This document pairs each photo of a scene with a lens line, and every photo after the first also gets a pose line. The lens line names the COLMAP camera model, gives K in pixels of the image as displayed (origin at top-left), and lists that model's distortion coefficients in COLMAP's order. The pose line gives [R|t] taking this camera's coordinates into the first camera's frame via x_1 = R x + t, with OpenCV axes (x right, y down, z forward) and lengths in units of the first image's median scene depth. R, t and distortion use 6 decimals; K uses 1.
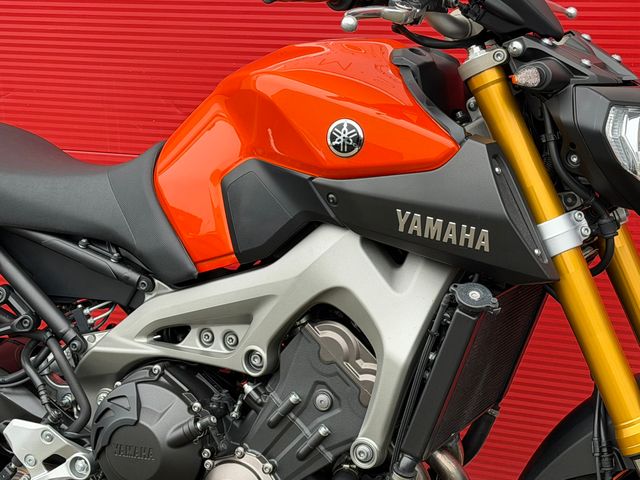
lens RADIAL K [[1518.3, 0, 320.0], [0, 1518.3, 240.0], [0, 0, 1]] dist [0.085114, 0.550376]
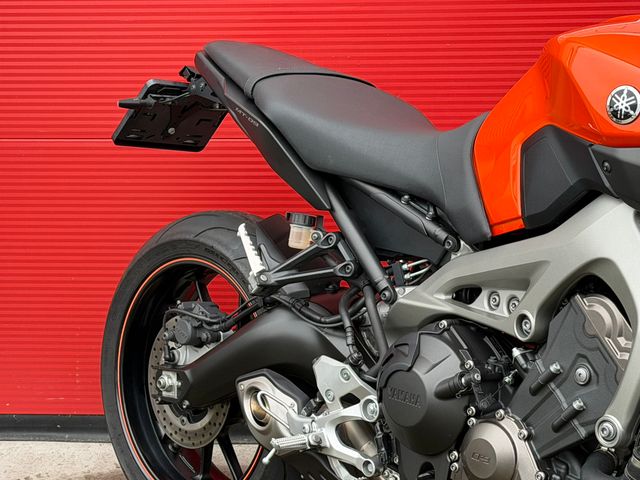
lens RADIAL K [[1505.3, 0, 320.0], [0, 1505.3, 240.0], [0, 0, 1]] dist [0.109803, 0.586202]
pose [[0.912325, 0.125158, -0.389871, 0.210472], [-0.140202, 0.990070, -0.010247, 0.051789], [0.384717, 0.064009, 0.920813, 0.028715]]
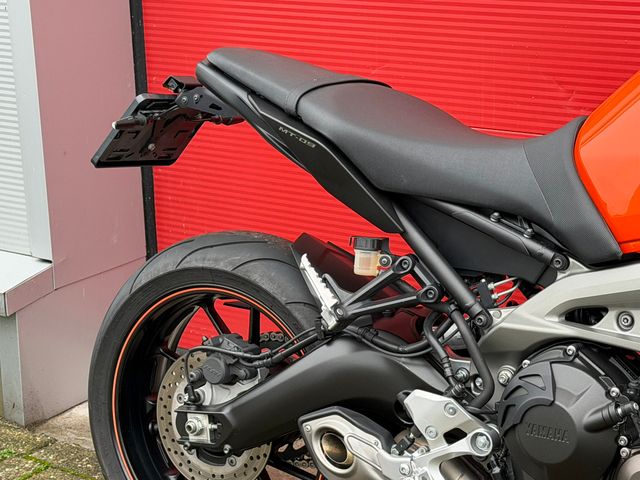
lens RADIAL K [[1518.3, 0, 320.0], [0, 1518.3, 240.0], [0, 0, 1]] dist [0.085114, 0.550376]
pose [[0.985320, 0.056876, -0.160967, -0.115110], [-0.055326, 0.998369, 0.014102, 0.010126], [0.161506, -0.004989, 0.986859, 0.013927]]
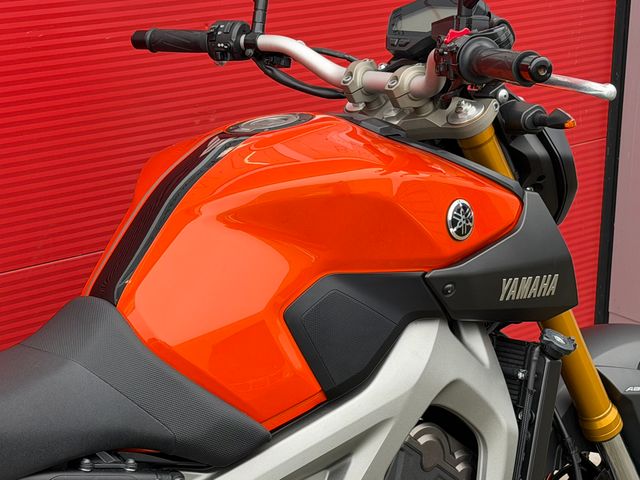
lens RADIAL K [[1512.4, 0, 336.1], [0, 1512.4, 238.4], [0, 0, 1]] dist [0.128540, 0.280236]
pose [[0.418688, -0.235963, 0.876939, -0.750018], [0.217559, 0.963596, 0.155408, -0.196722], [-0.881685, 0.125718, 0.454782, 0.598455]]
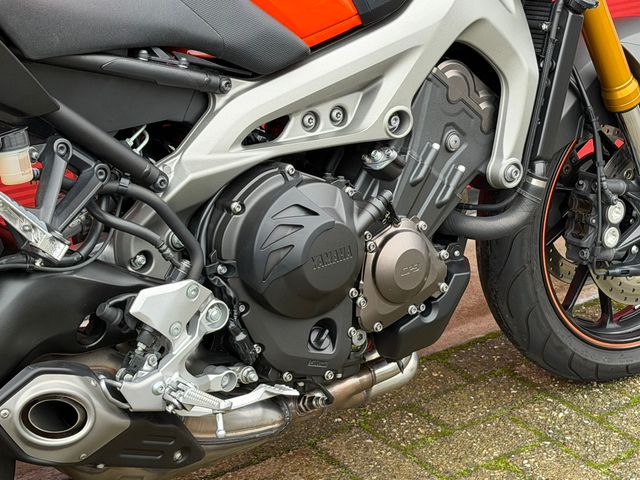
lens RADIAL K [[1512.4, 0, 336.1], [0, 1512.4, 238.4], [0, 0, 1]] dist [0.128540, 0.280236]
pose [[0.471278, -0.299602, 0.829540, -0.850759], [0.190524, 0.952913, 0.235919, -0.080243], [-0.861161, 0.046864, 0.506168, 0.547543]]
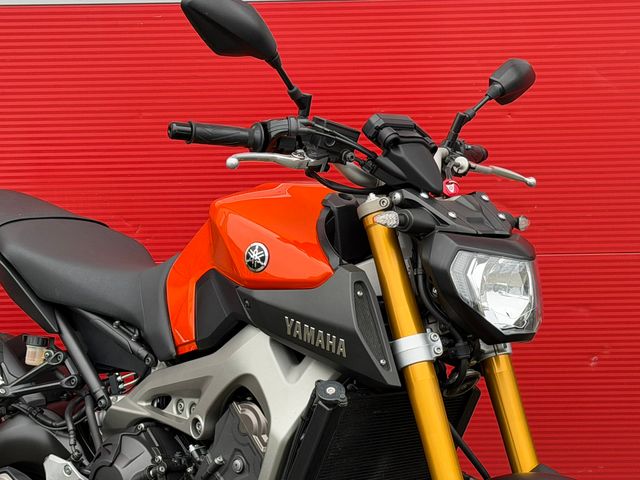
lens RADIAL K [[1505.3, 0, 320.0], [0, 1505.3, 240.0], [0, 0, 1]] dist [0.109803, 0.586202]
pose [[0.946345, 0.088326, -0.310853, 0.423301], [-0.115324, 0.990891, -0.069532, 0.000622], [0.301880, 0.101650, 0.947911, -0.175139]]
